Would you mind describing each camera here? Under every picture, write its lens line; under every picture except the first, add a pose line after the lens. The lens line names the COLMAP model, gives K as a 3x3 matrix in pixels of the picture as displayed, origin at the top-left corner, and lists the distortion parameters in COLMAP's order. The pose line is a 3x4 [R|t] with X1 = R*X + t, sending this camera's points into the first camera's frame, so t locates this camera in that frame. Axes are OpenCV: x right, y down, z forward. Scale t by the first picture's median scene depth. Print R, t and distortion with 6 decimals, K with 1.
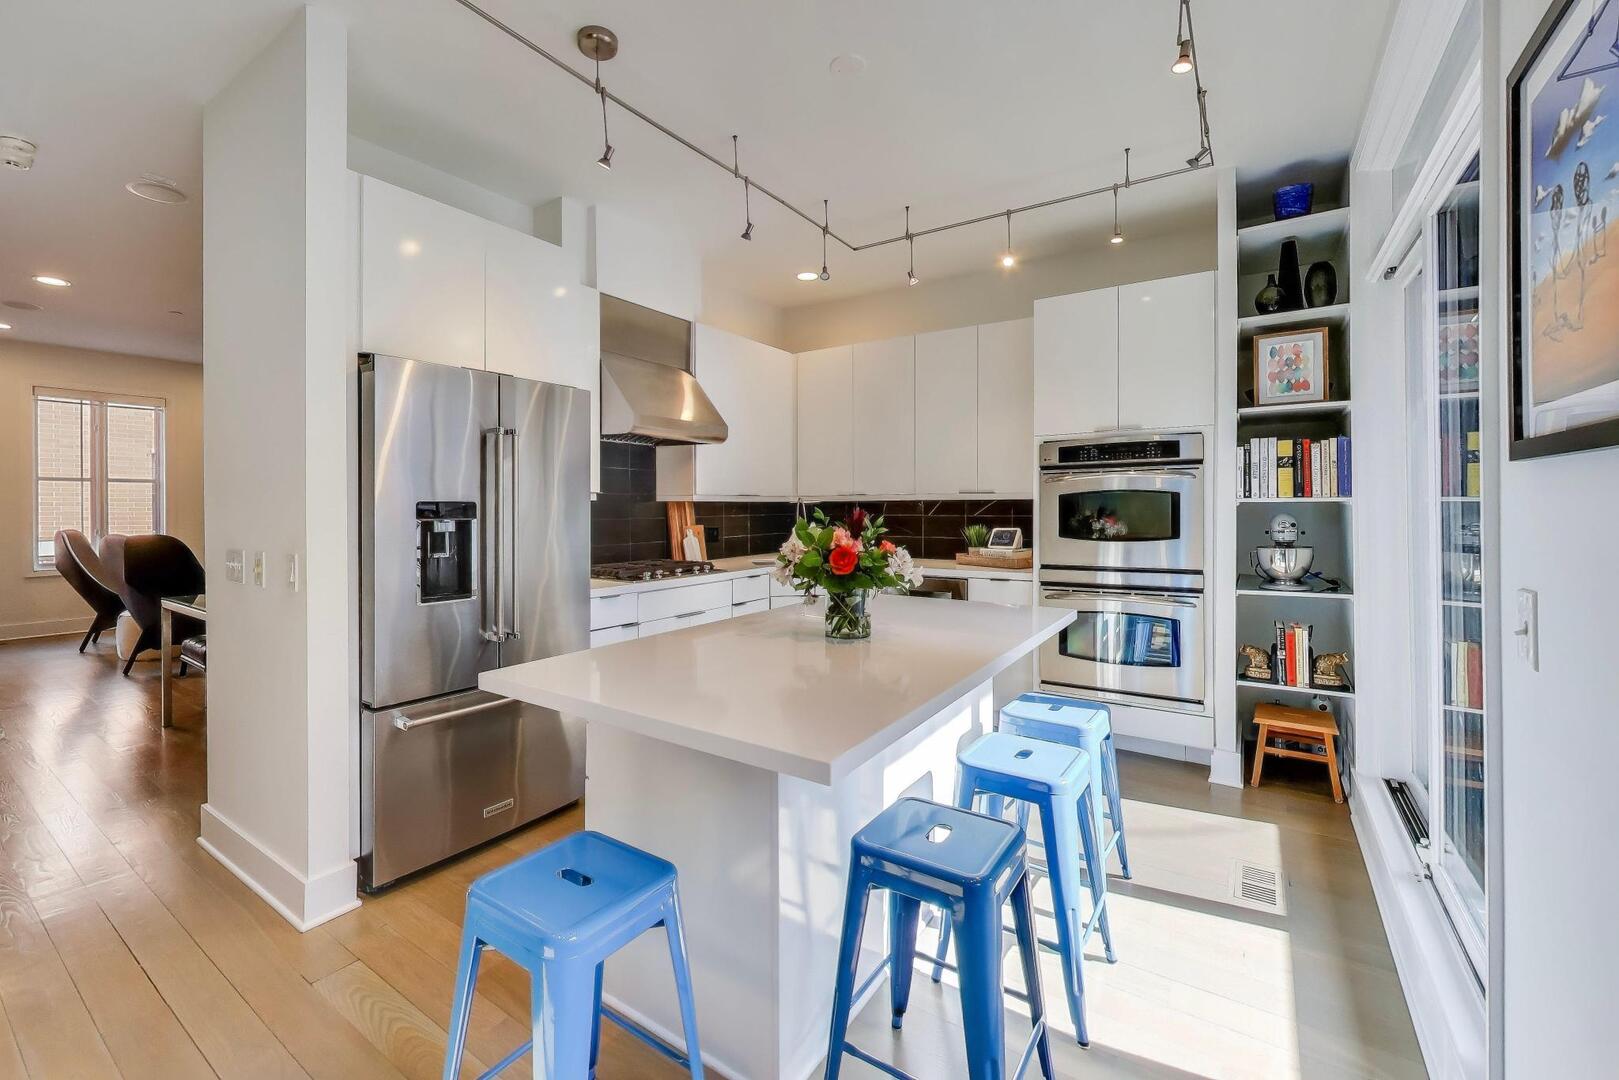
lens RADIAL K [[650.1, 0, 813.6], [0, 650.1, 504.1], [0, 0, 1]] dist [0.000773, 0.000108]
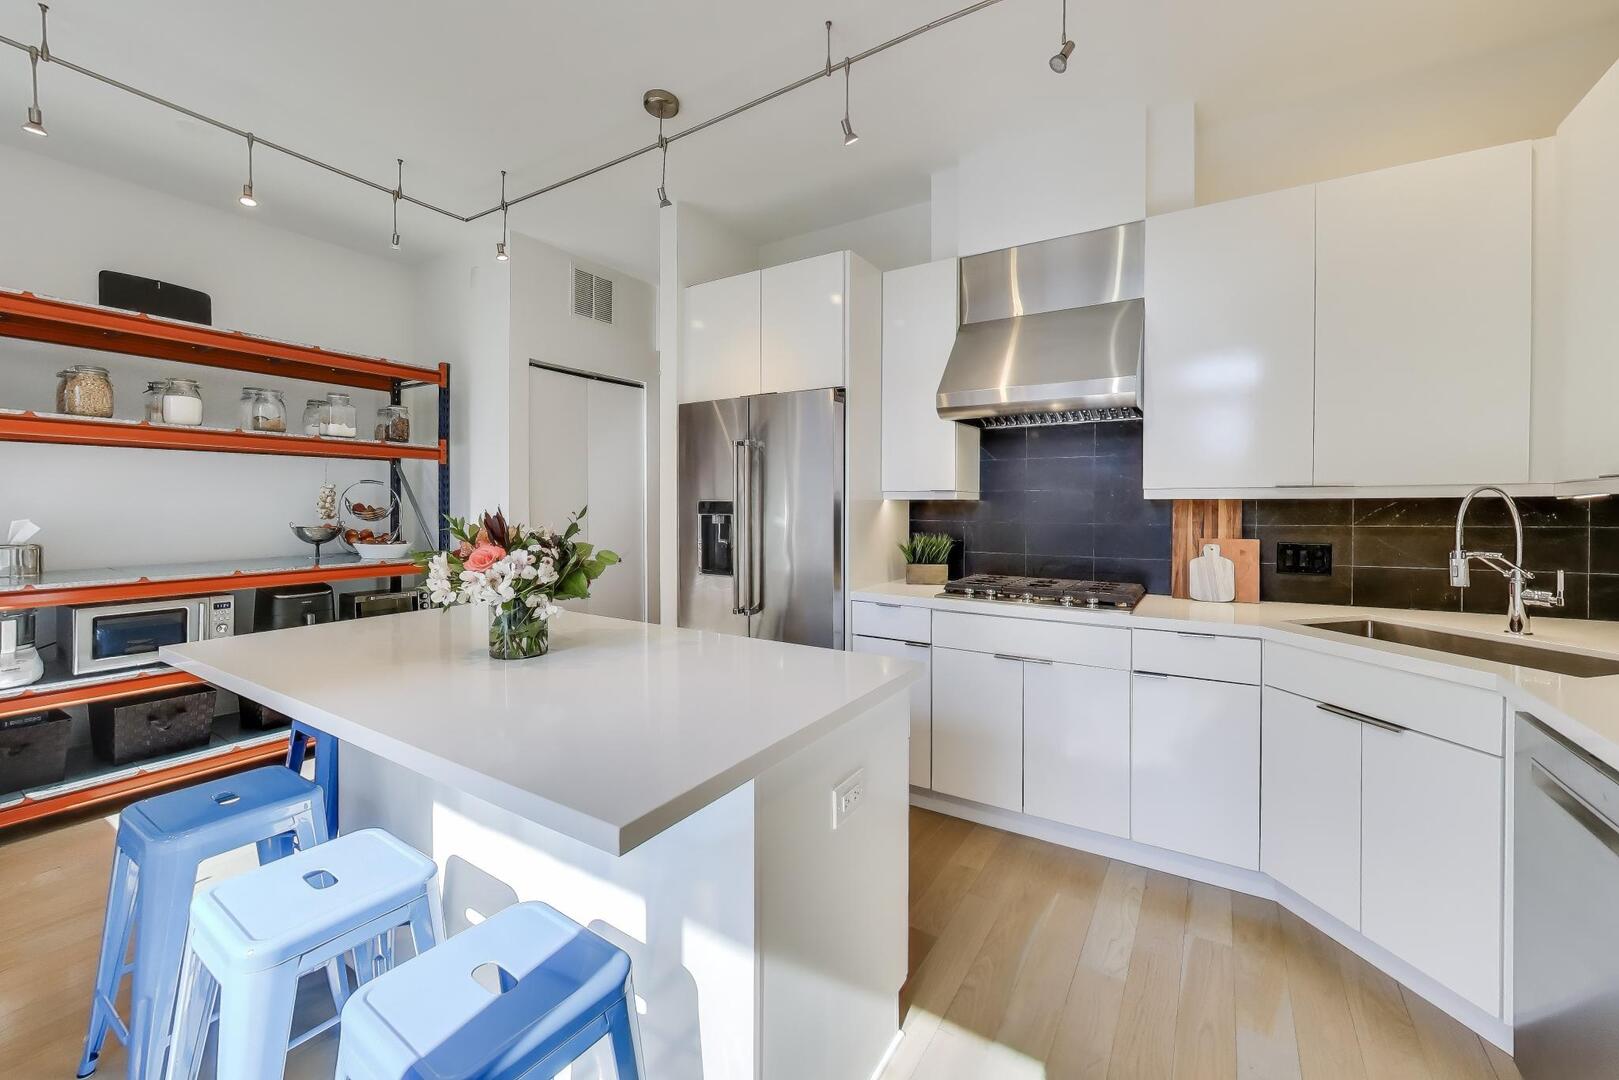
lens RADIAL K [[650.1, 0, 813.6], [0, 650.1, 504.1], [0, 0, 1]] dist [0.000773, 0.000108]
pose [[0.027112, 0.000866, -0.999632, 0.496392], [-0.000879, 0.999999, 0.000842, 0.000780], [0.999632, 0.000856, 0.027113, 0.740953]]
